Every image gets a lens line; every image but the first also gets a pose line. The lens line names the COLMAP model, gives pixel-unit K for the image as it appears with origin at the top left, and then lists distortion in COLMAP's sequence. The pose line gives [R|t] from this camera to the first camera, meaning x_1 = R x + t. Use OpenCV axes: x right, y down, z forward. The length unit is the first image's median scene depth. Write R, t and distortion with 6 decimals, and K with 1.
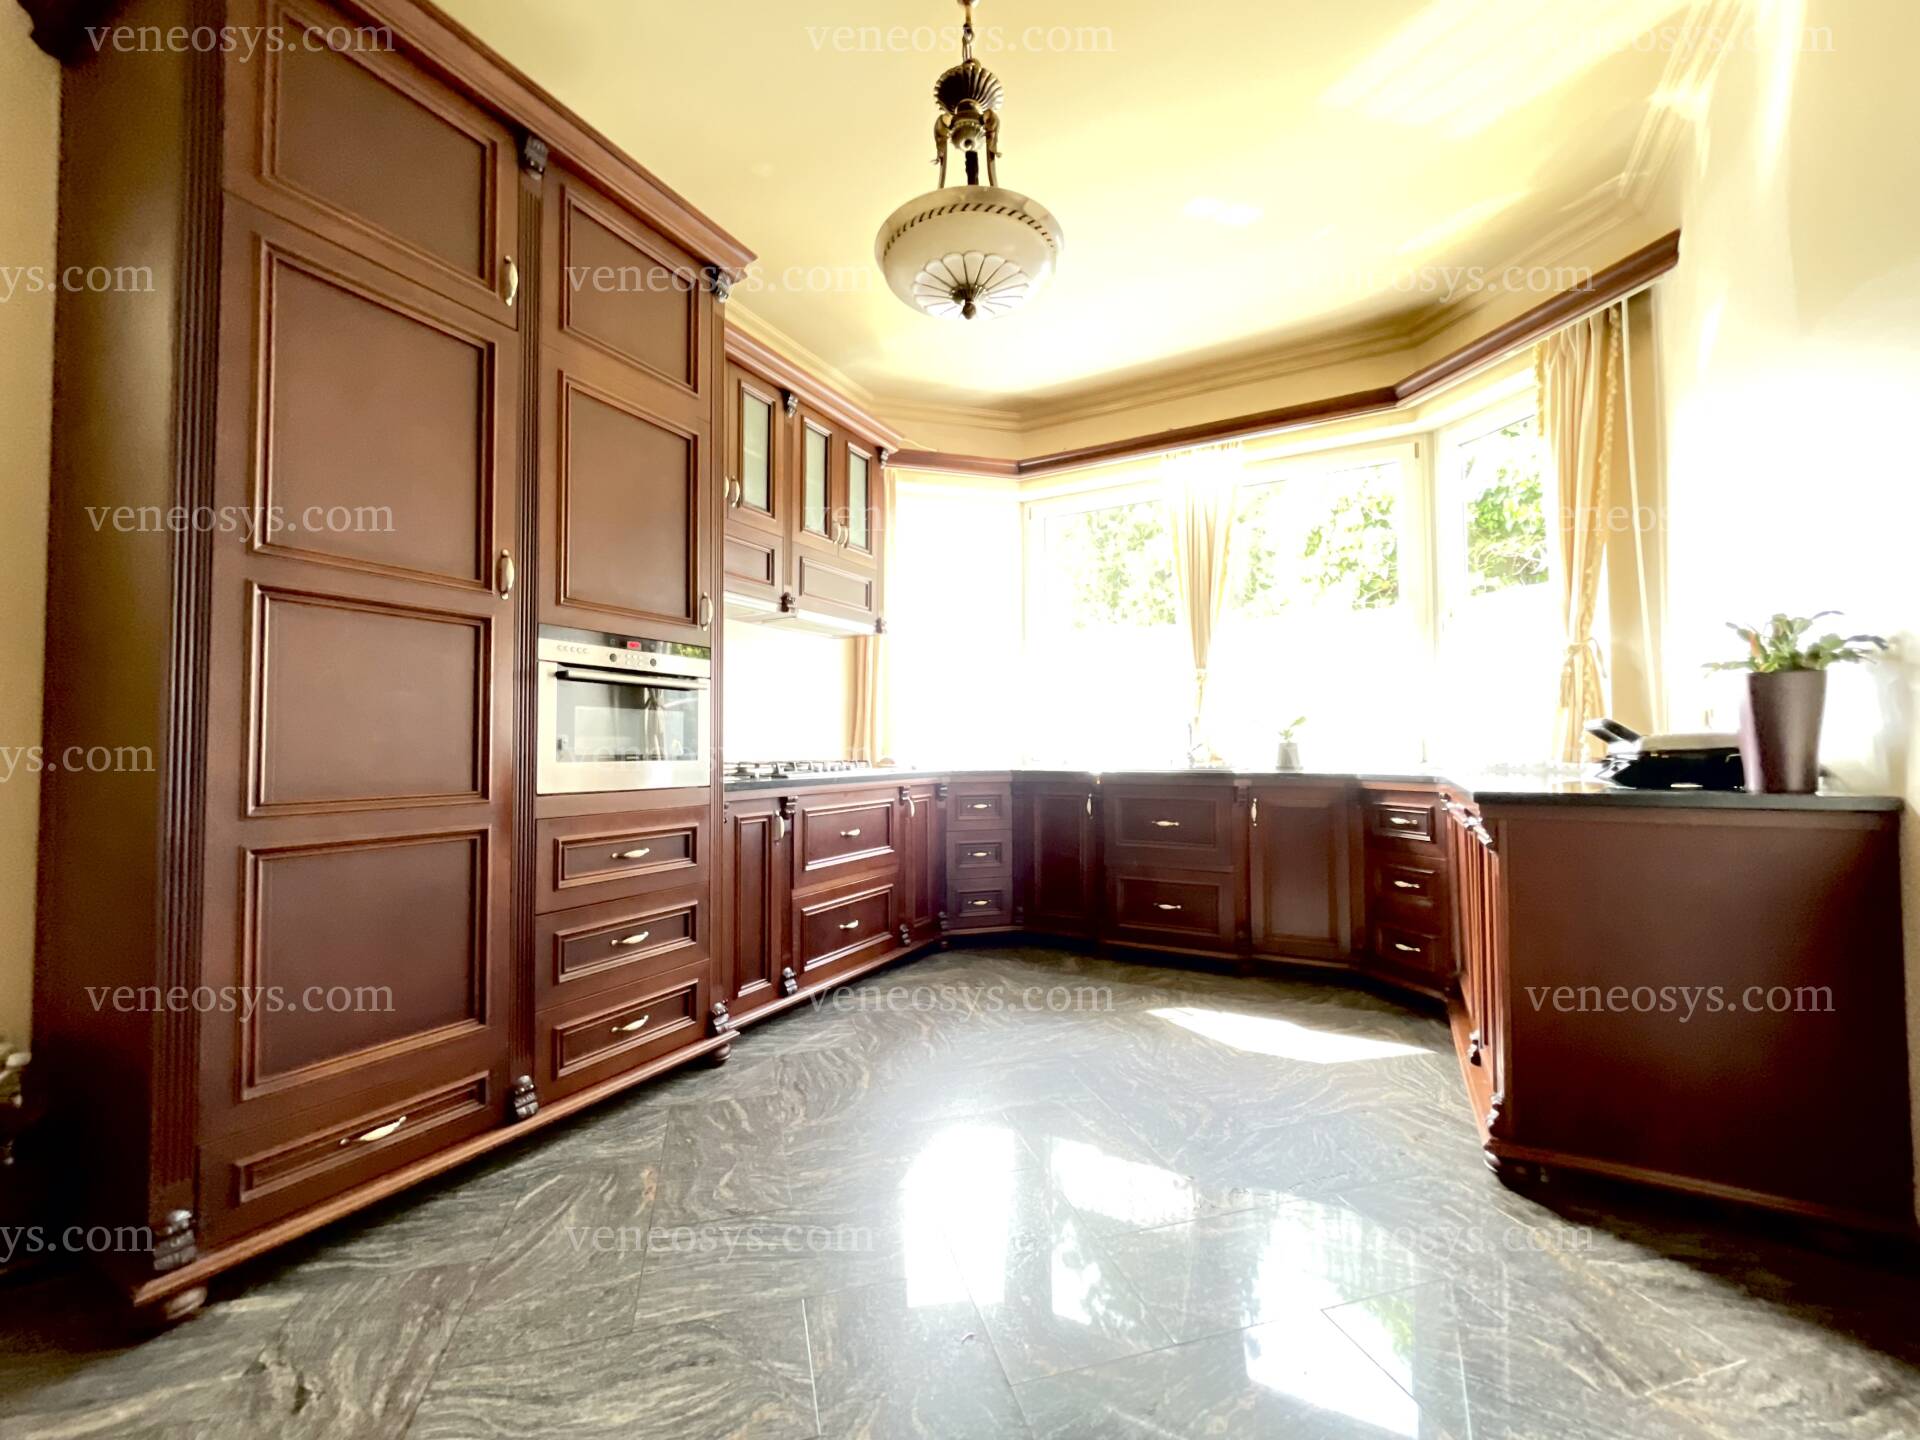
lens RADIAL K [[779.1, 0, 960.0], [0, 779.1, 720.0], [0, 0, 1]] dist [-0.000373, 0.000391]
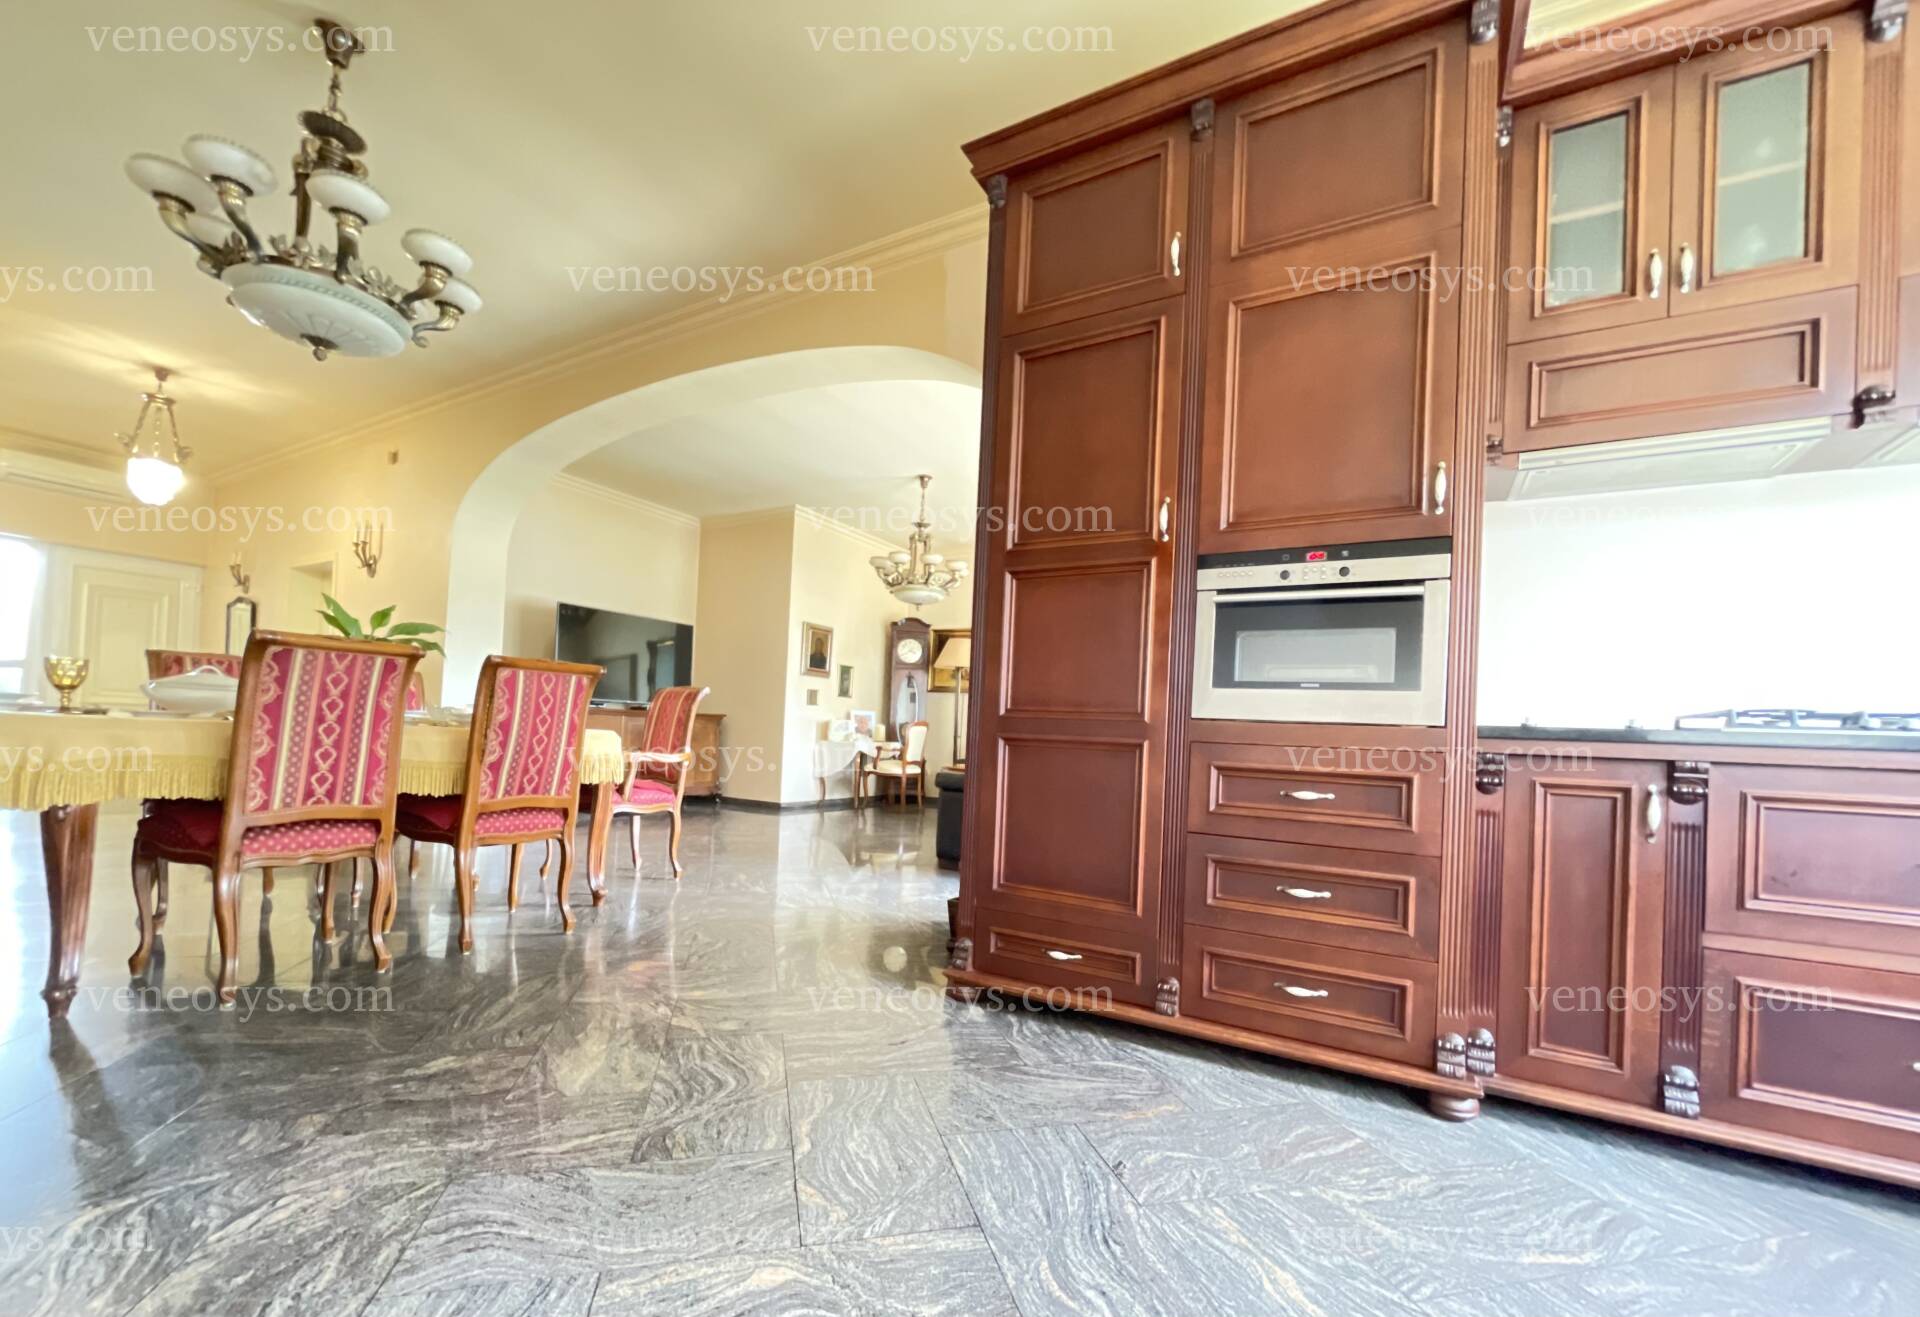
lens RADIAL K [[773.5, 0, 953.7], [0, 773.5, 721.3], [0, 0, 1]] dist [-0.000445, 0.000020]
pose [[-0.033891, -0.015895, -0.999299, 0.438790], [-0.008097, 0.999845, -0.015629, 0.101421], [0.999393, 0.007562, -0.034015, 0.608494]]
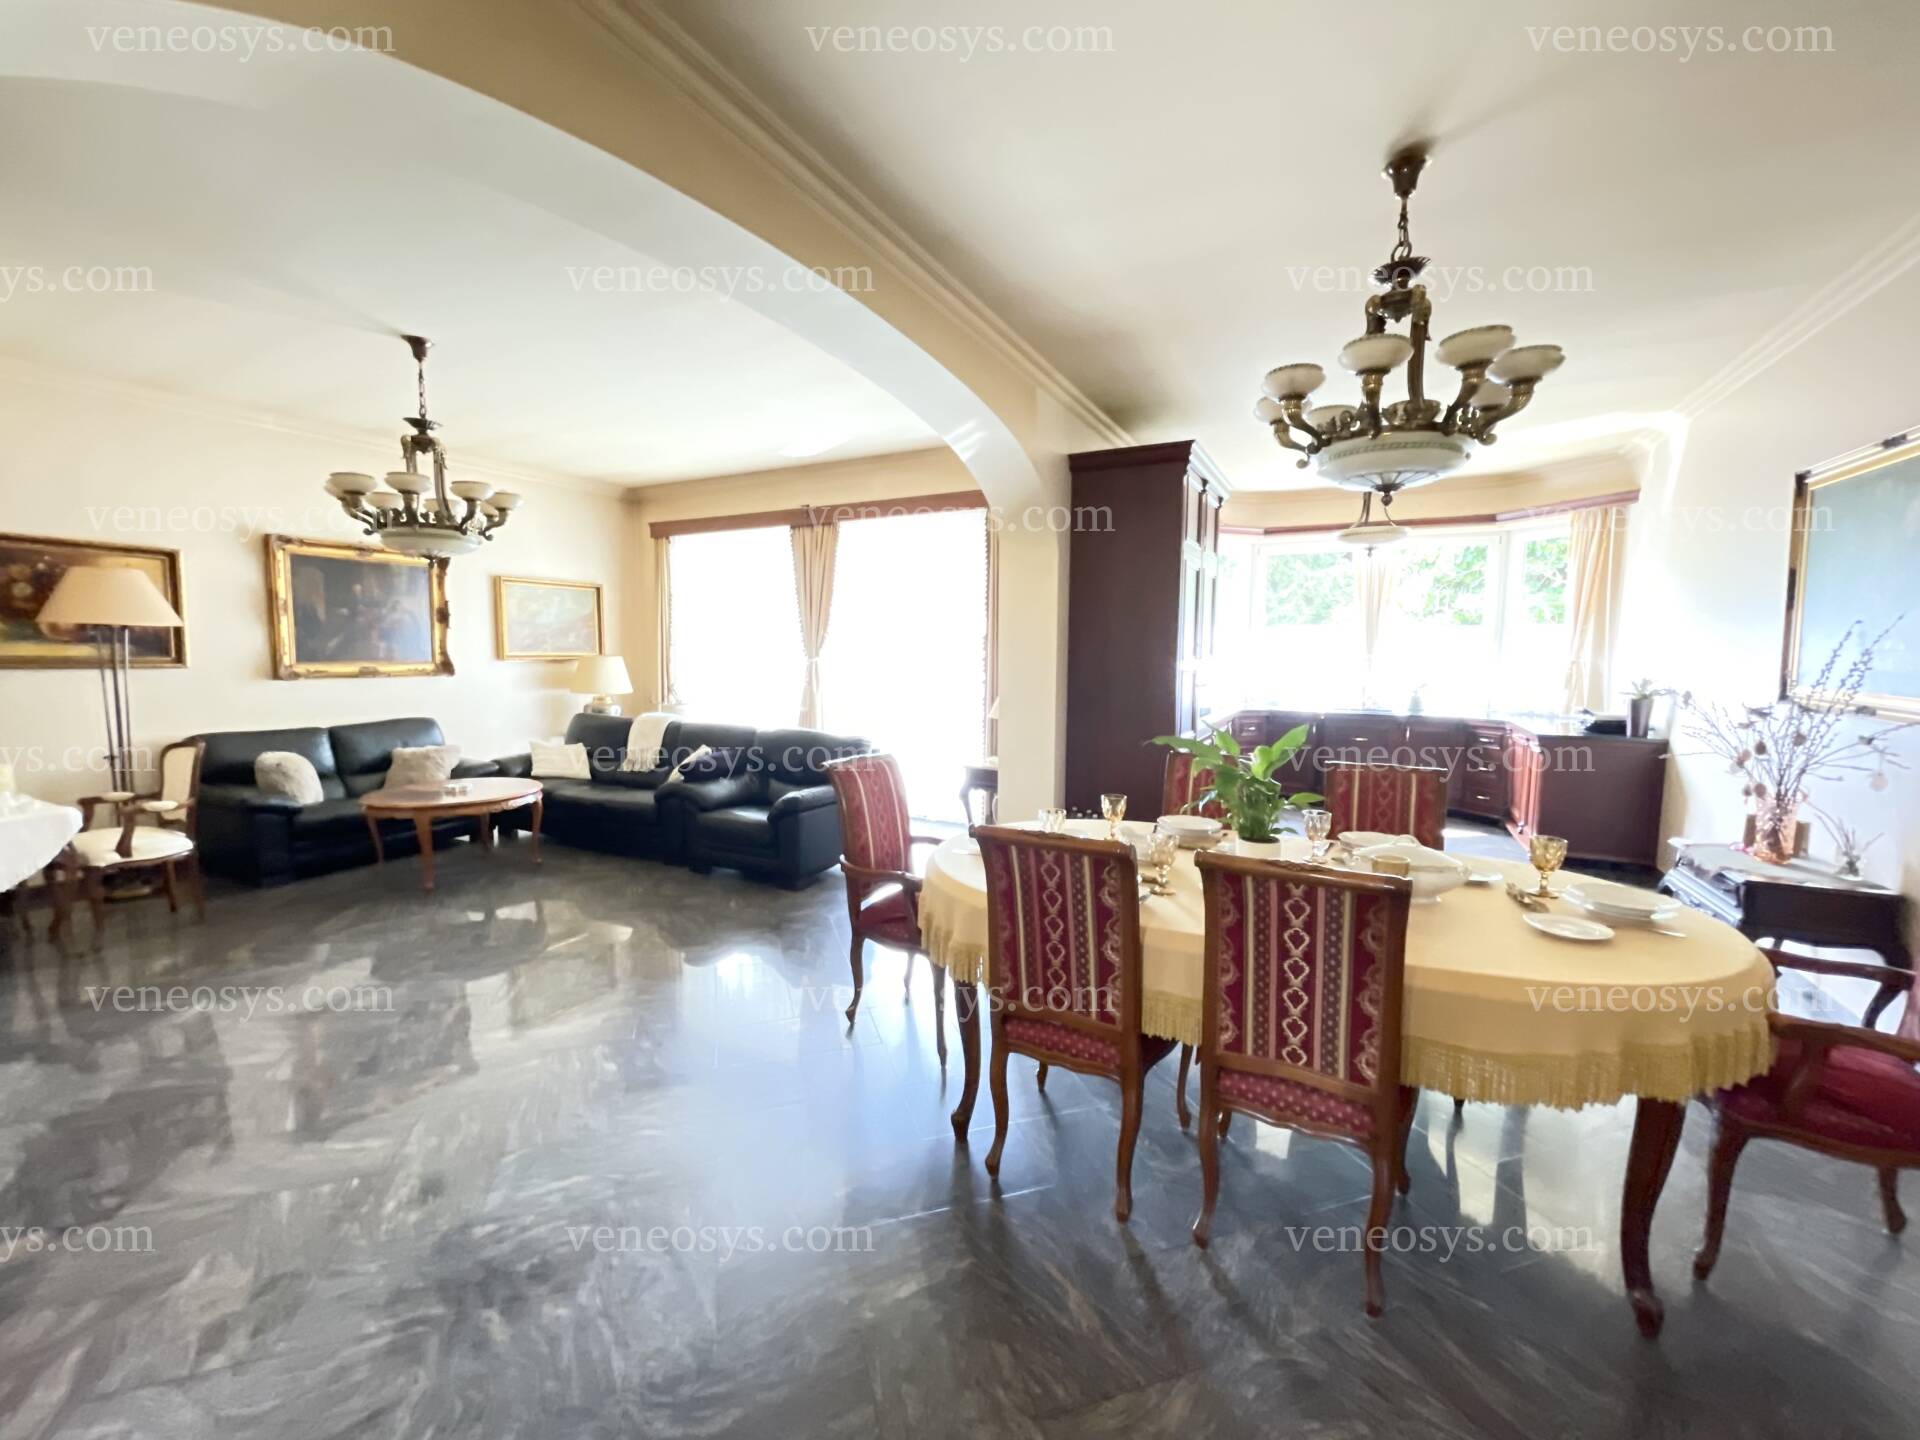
lens RADIAL K [[779.1, 0, 960.0], [0, 779.1, 720.0], [0, 0, 1]] dist [-0.000373, 0.000391]
pose [[0.999728, 0.008470, 0.021737, -1.214908], [-0.011237, 0.991386, 0.130492, -0.248554], [-0.020444, -0.130701, 0.991211, -1.430897]]
